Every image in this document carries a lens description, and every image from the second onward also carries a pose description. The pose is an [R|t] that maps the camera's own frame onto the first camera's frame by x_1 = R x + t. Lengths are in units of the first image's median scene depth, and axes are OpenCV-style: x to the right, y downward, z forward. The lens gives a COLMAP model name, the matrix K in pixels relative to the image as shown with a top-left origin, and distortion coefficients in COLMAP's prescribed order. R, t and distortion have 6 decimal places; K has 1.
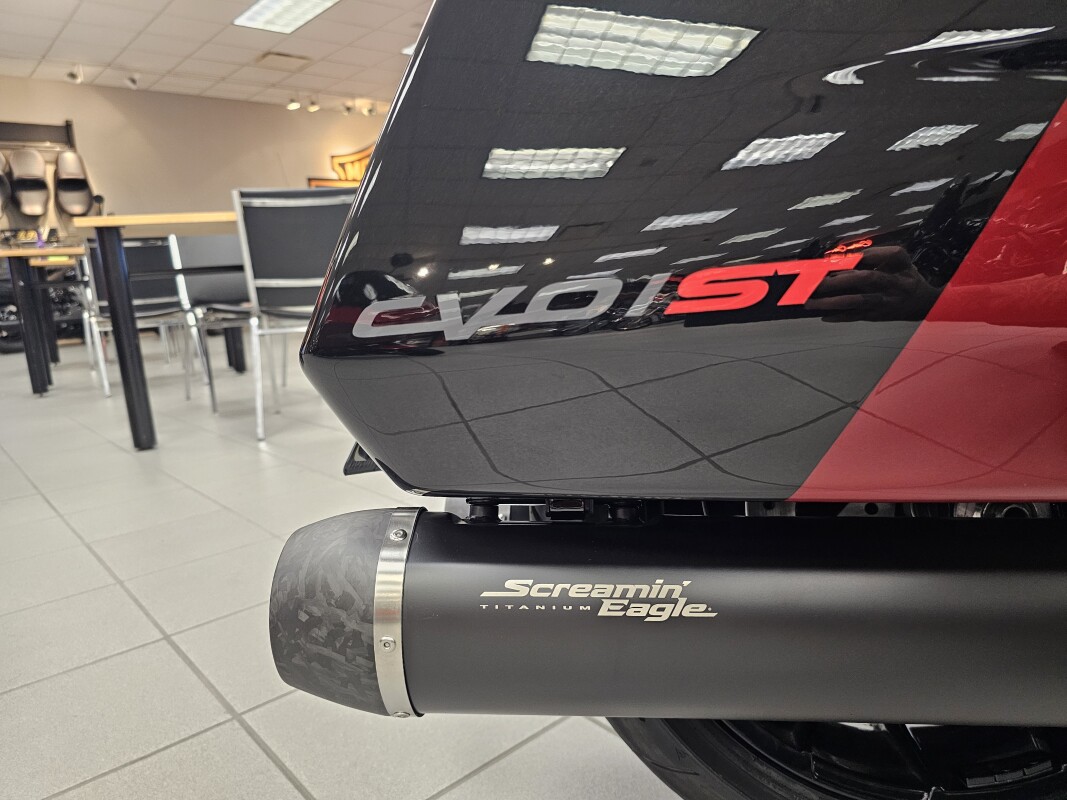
lens RADIAL K [[719.2, 0, 533.2], [0, 719.2, 402.2], [0, 0, 1]] dist [-0.001610, -0.000114]
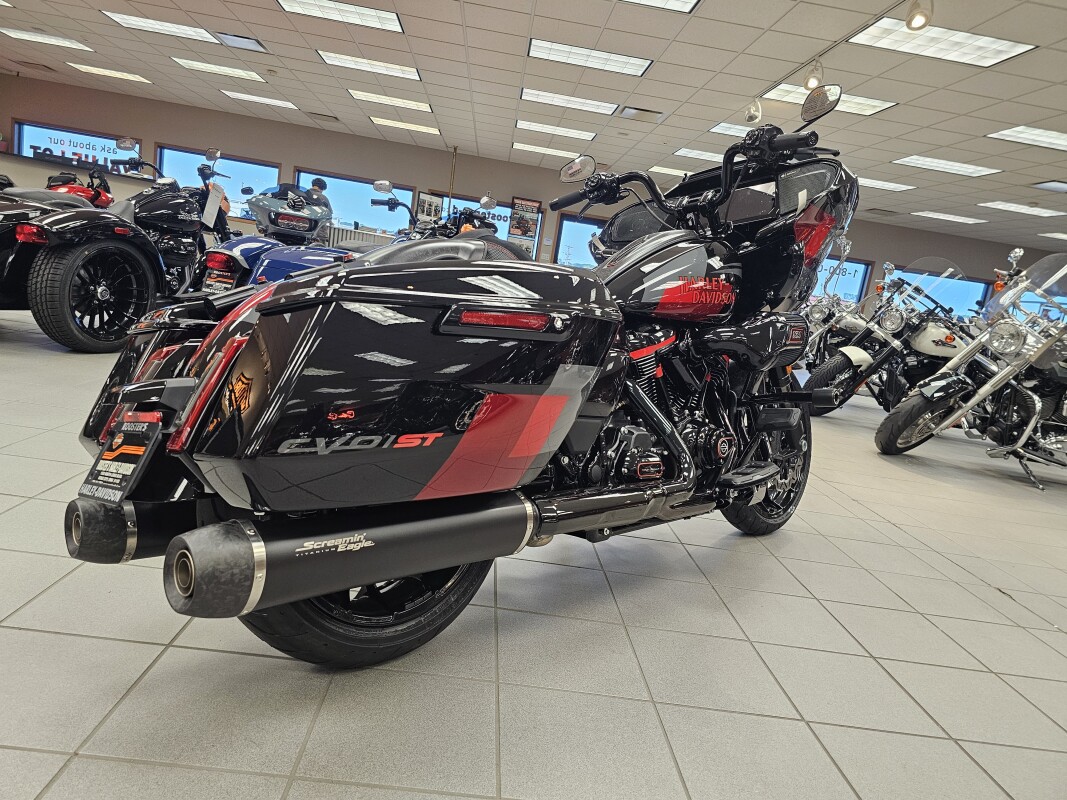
lens RADIAL K [[719.2, 0, 533.0], [0, 719.2, 402.7], [0, 0, 1]] dist [-0.001610, -0.000114]
pose [[0.607414, 0.015738, 0.794230, -1.604370], [-0.006998, 0.999871, -0.014461, -0.219784], [-0.794355, 0.003225, 0.607446, -1.197176]]
